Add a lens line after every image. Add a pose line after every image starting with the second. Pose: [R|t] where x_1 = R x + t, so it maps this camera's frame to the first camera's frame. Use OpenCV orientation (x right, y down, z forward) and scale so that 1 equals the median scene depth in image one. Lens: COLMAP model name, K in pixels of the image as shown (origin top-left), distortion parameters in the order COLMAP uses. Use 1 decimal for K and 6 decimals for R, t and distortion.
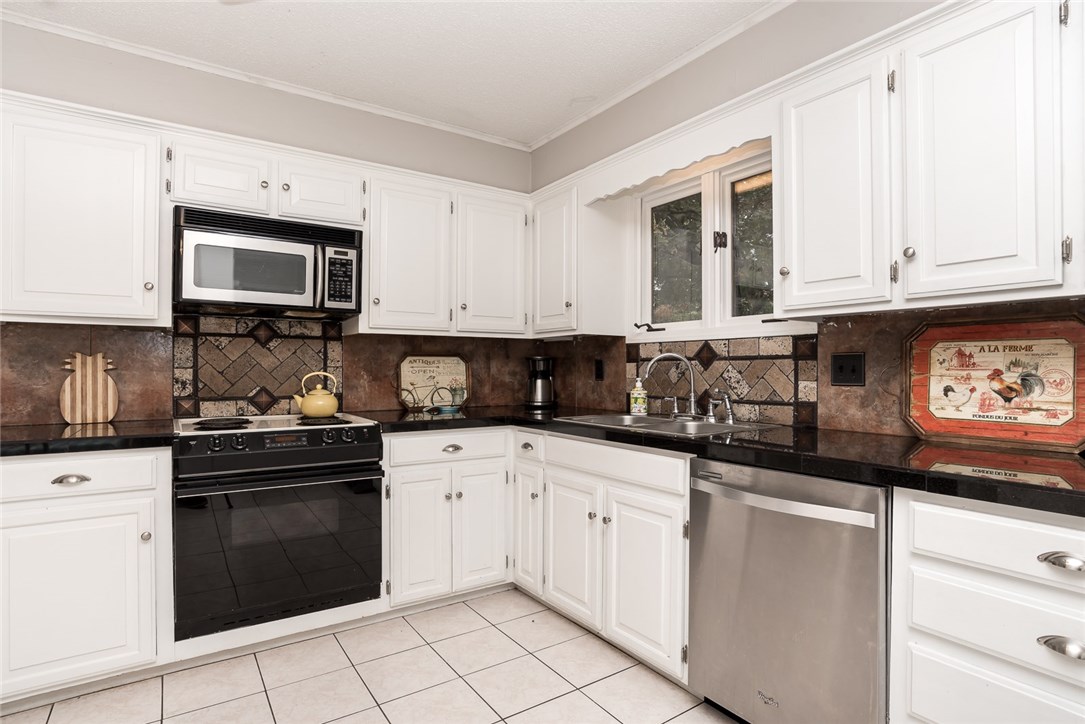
lens RADIAL K [[568.8, 0, 553.0], [0, 568.8, 361.4], [0, 0, 1]] dist [-0.035207, 0.007700]
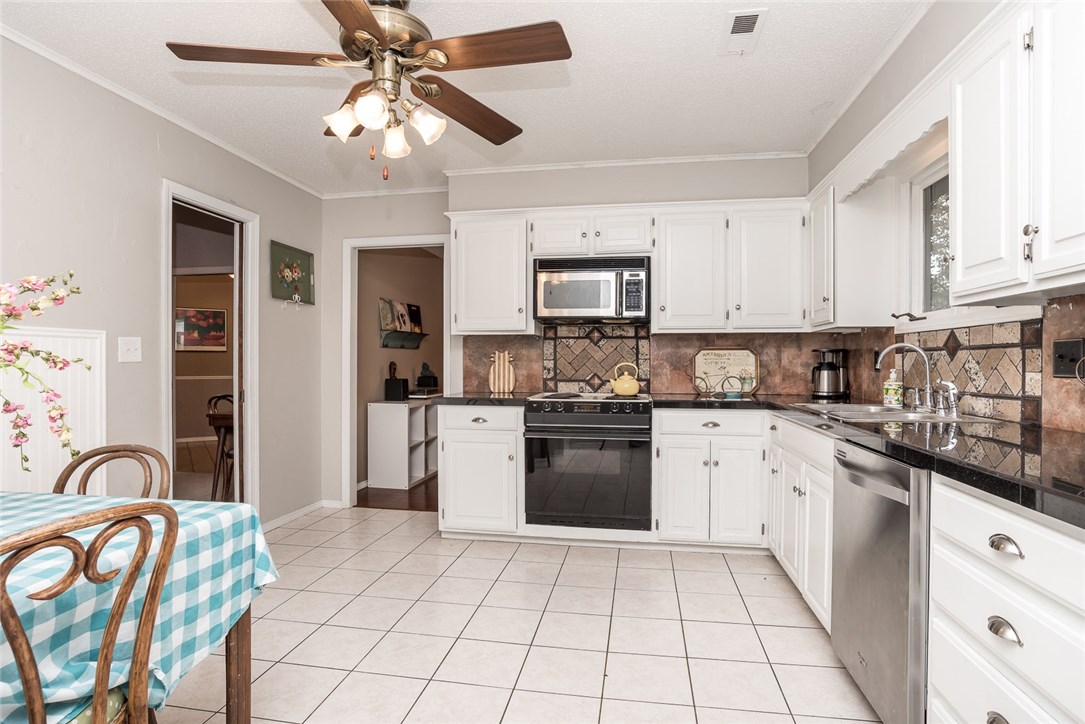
lens RADIAL K [[568.8, 0, 539.1], [0, 568.8, 362.0], [0, 0, 1]] dist [-0.035207, 0.007700]
pose [[0.705469, 0.000315, -0.708741, 0.464064], [0.006875, 0.999950, 0.007288, 0.006439], [0.708708, -0.010014, 0.705431, -0.137654]]
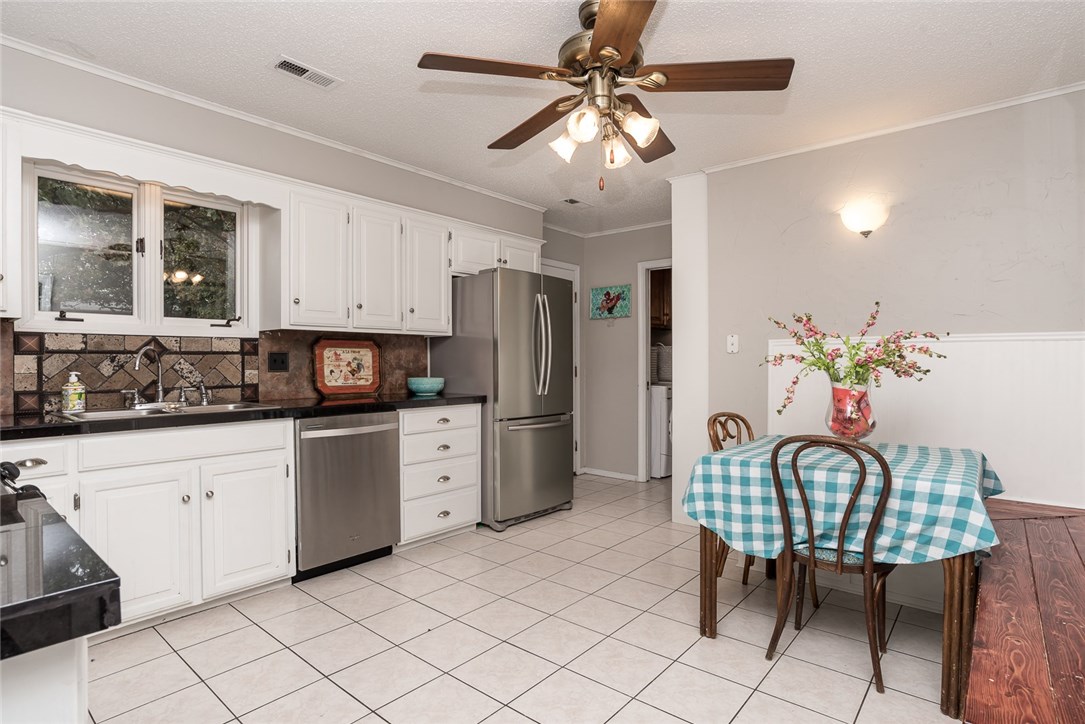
lens RADIAL K [[542.0, 0, 538.1], [0, 542.0, 367.3], [0, 0, 1]] dist [-0.023818, 0.000452]
pose [[-0.254145, 0.000402, 0.967166, -0.978830], [0.001282, 0.999999, -0.000078, 0.026201], [-0.967165, 0.001220, -0.254145, 0.564526]]
